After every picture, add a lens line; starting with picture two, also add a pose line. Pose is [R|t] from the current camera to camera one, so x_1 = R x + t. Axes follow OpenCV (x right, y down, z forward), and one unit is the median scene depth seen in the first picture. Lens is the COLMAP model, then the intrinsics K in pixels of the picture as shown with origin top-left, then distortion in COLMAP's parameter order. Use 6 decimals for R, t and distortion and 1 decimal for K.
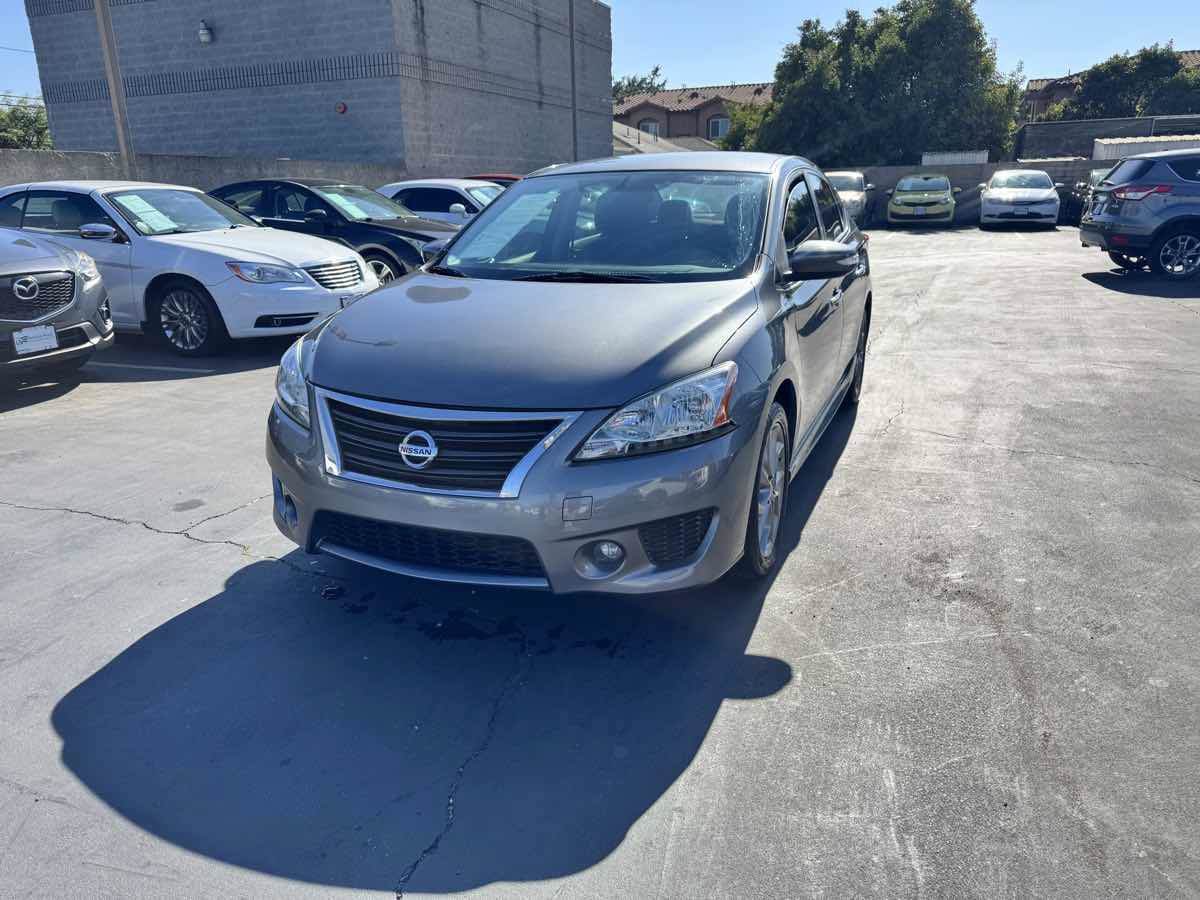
lens RADIAL K [[850.5, 0, 596.3], [0, 850.5, 437.1], [0, 0, 1]] dist [0.030349, -0.028396]
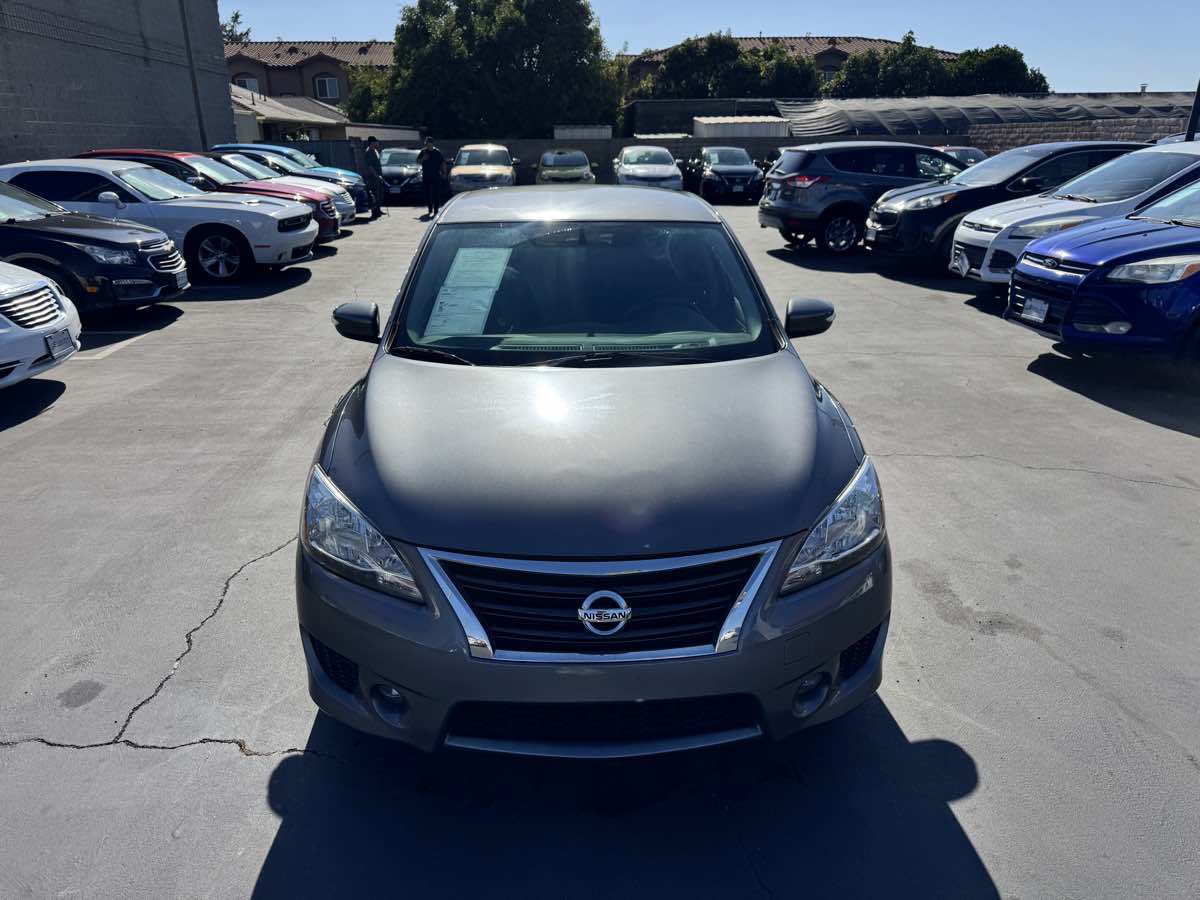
lens RADIAL K [[847.6, 0, 594.7], [0, 847.6, 446.9], [0, 0, 1]] dist [0.037848, -0.036842]
pose [[0.905682, -0.130393, 0.403407, -0.071367], [0.108846, 0.991149, 0.076000, -0.028457], [-0.409746, -0.024923, 0.911859, 0.031881]]
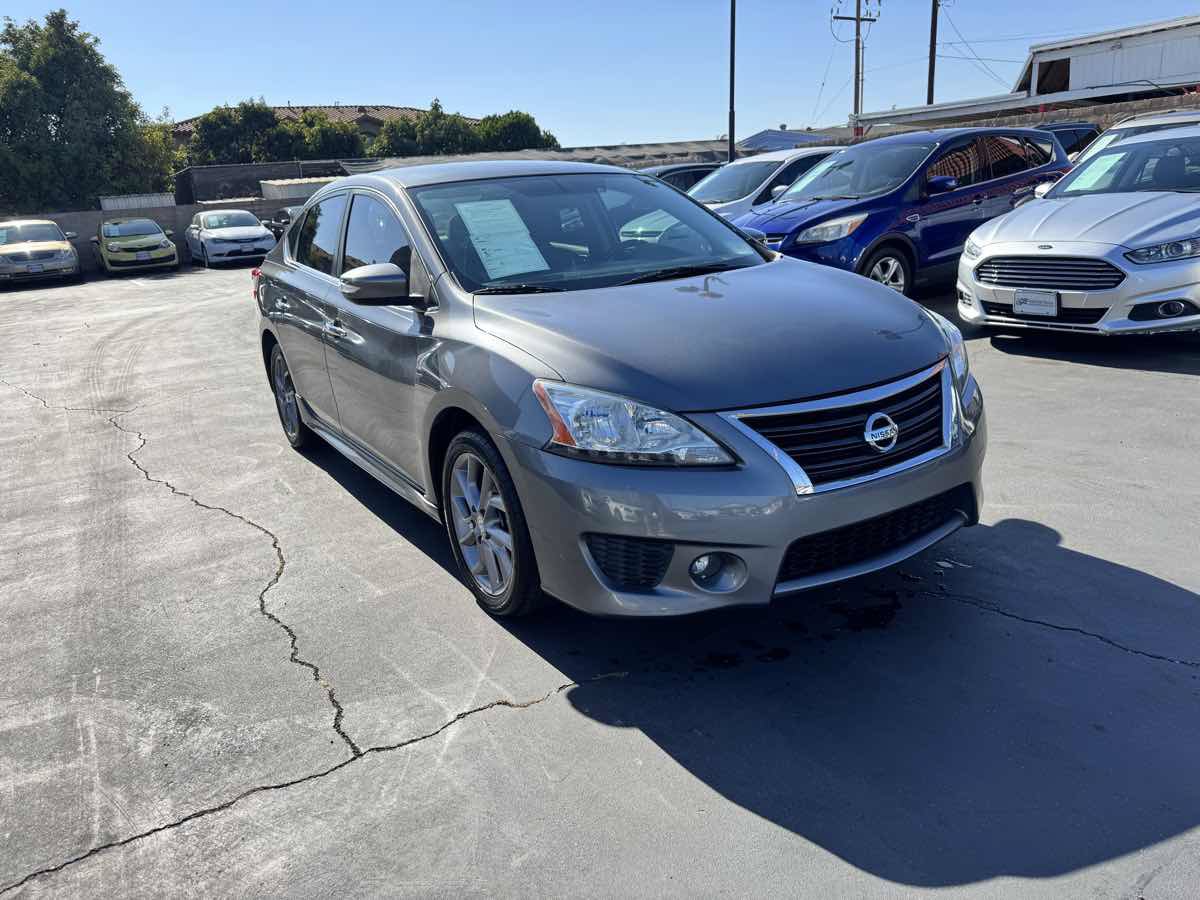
lens RADIAL K [[845.9, 0, 585.0], [0, 845.9, 450.4], [0, 0, 1]] dist [0.020277, -0.010125]
pose [[0.586486, -0.257031, 0.768095, -0.152260], [0.284036, 0.953357, 0.102147, -0.021139], [-0.758523, 0.158259, 0.632136, 0.086367]]
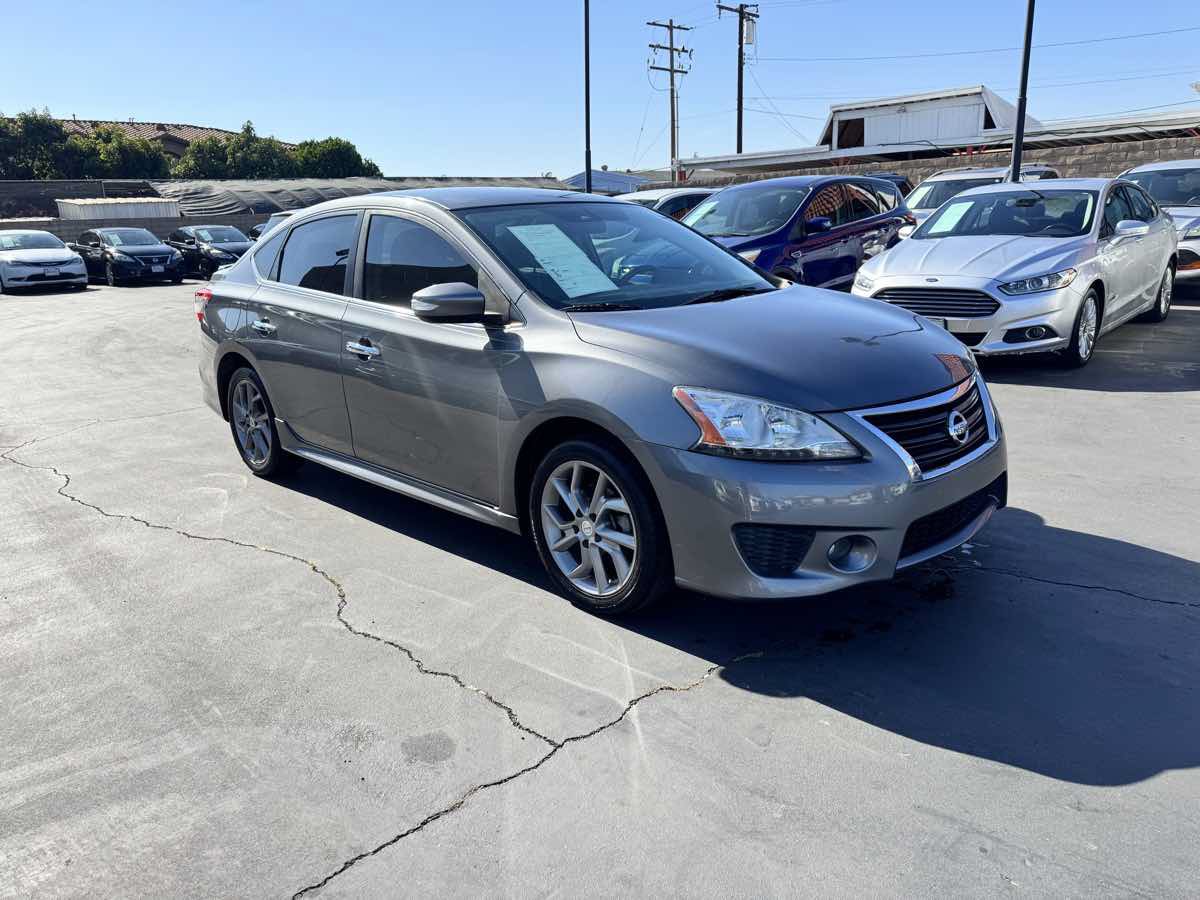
lens RADIAL K [[847.6, 0, 594.7], [0, 847.6, 446.9], [0, 0, 1]] dist [0.037848, -0.036842]
pose [[0.395032, -0.239194, 0.886982, -0.186767], [0.290767, 0.948426, 0.126266, -0.032406], [-0.871438, 0.208026, 0.444208, 0.122416]]
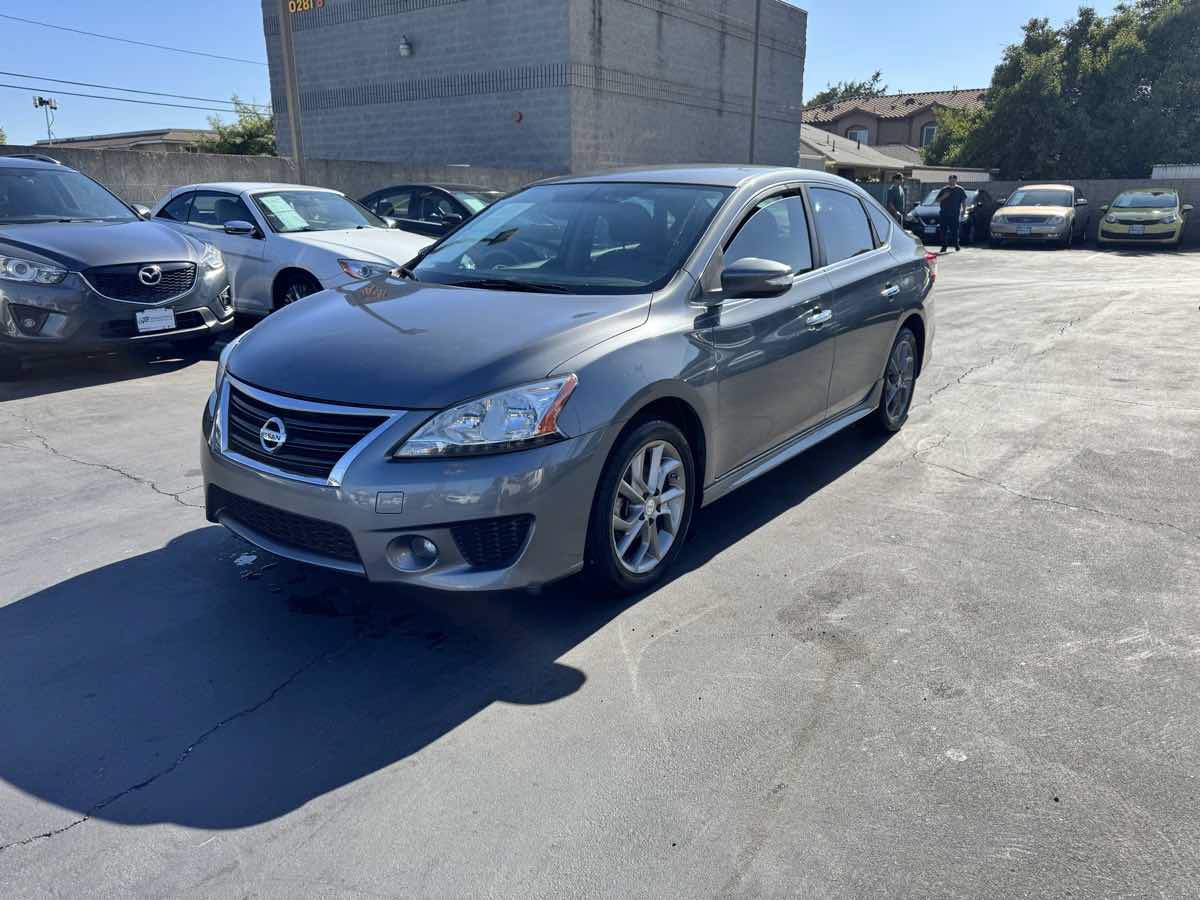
lens RADIAL K [[847.6, 0, 594.7], [0, 847.6, 446.9], [0, 0, 1]] dist [0.037848, -0.036842]
pose [[0.971787, 0.084654, -0.220144, 0.057343], [-0.083944, 0.996391, 0.012597, -0.002401], [0.220416, 0.006238, 0.975386, 0.003554]]
